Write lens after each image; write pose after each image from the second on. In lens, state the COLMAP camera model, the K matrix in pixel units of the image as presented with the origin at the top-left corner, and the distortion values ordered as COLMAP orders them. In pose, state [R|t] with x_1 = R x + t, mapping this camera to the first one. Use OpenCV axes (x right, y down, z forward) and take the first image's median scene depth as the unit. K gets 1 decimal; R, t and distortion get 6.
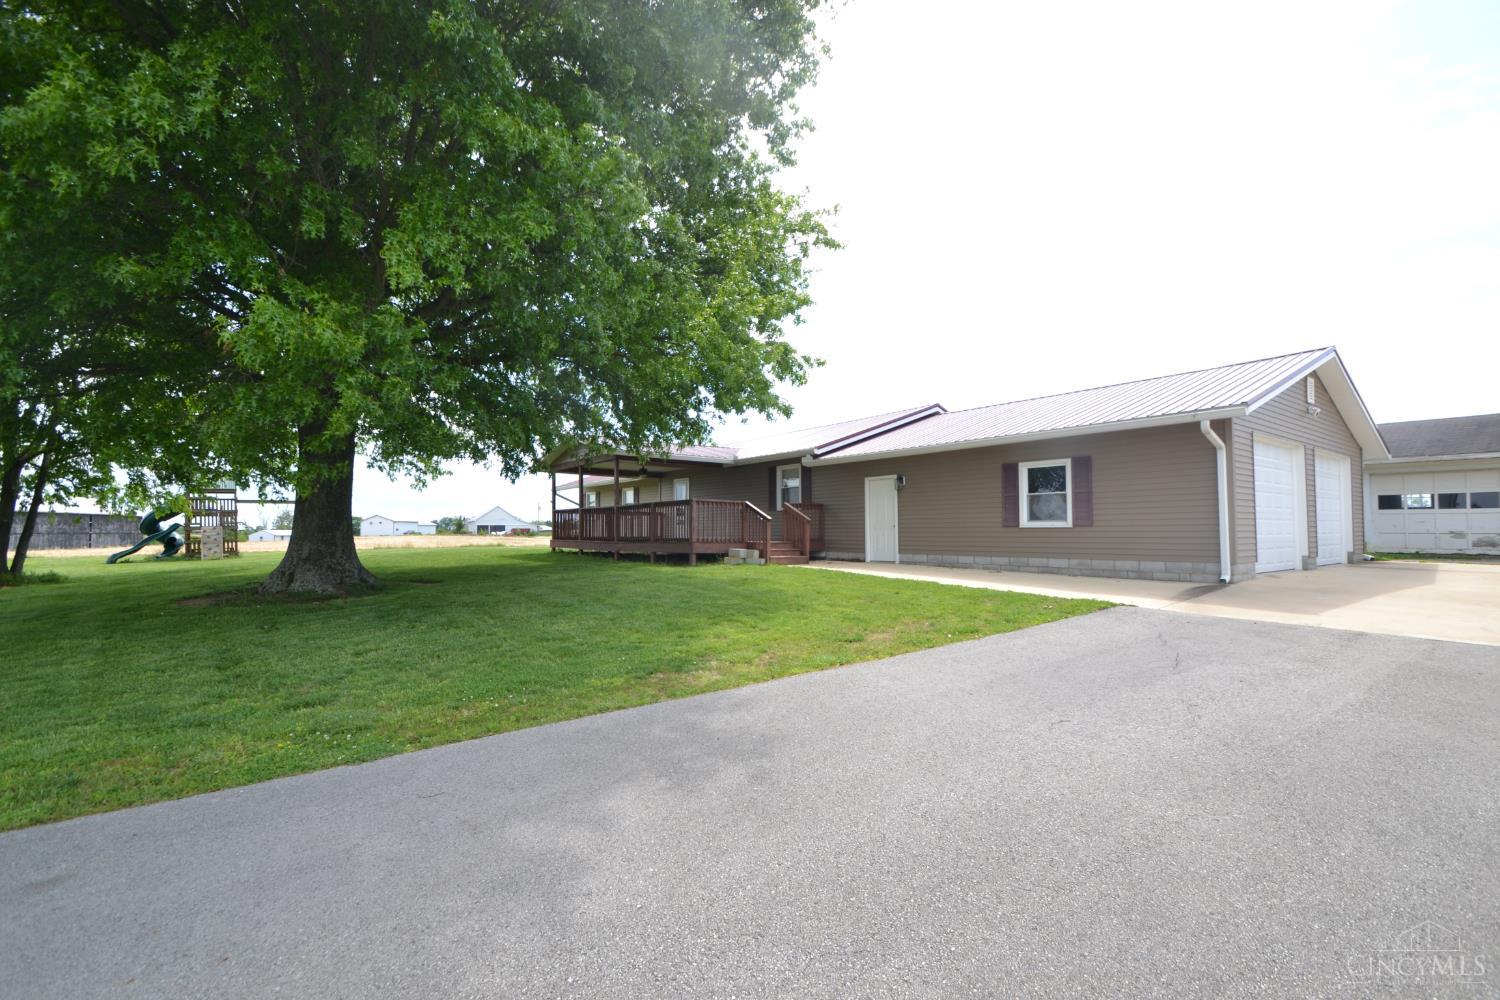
lens RADIAL K [[641.0, 0, 750.0], [0, 641.0, 500.0], [0, 0, 1]] dist [-0.020225, -0.000231]
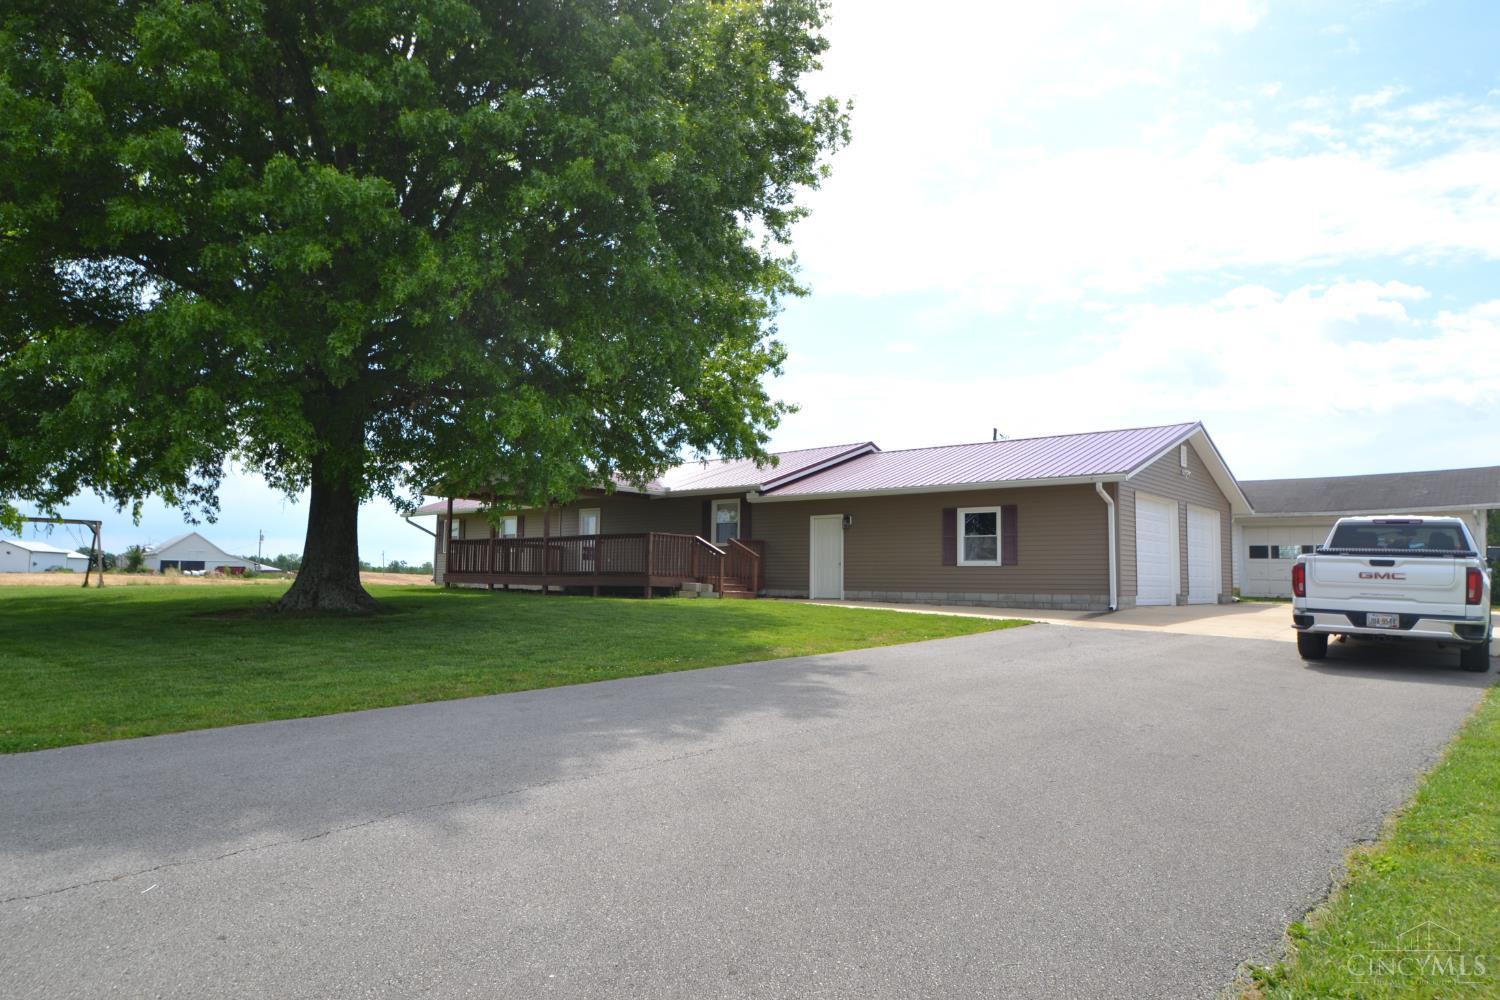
lens RADIAL K [[929.5, 0, 750.0], [0, 929.5, 500.0], [0, 0, 1]] dist [-0.103735, 0.121254]
pose [[0.973866, 0.036901, 0.224106, -0.282122], [-0.027811, 0.998663, -0.043585, 0.007956], [-0.225415, 0.036214, 0.973590, -0.472679]]
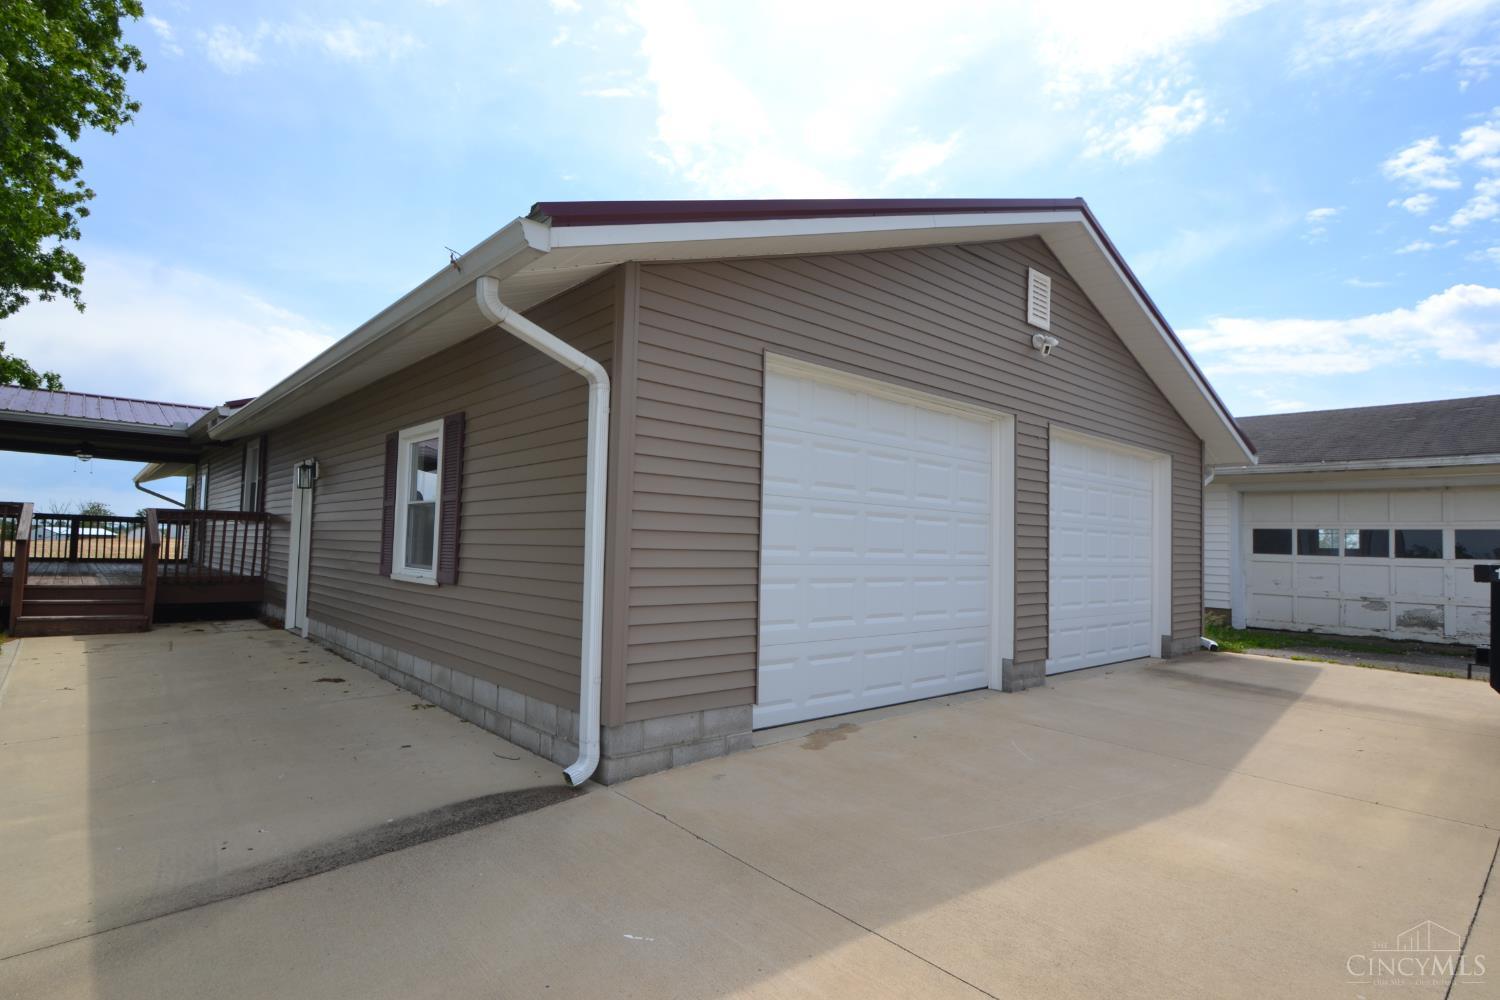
lens RADIAL K [[763.2, 0, 750.0], [0, 763.2, 500.0], [0, 0, 1]] dist [-0.004085, -0.000603]
pose [[0.993986, 0.031484, 0.104886, 0.591813], [-0.029472, 0.999352, -0.020677, -0.007801], [-0.105469, 0.017461, 0.994269, 0.443711]]
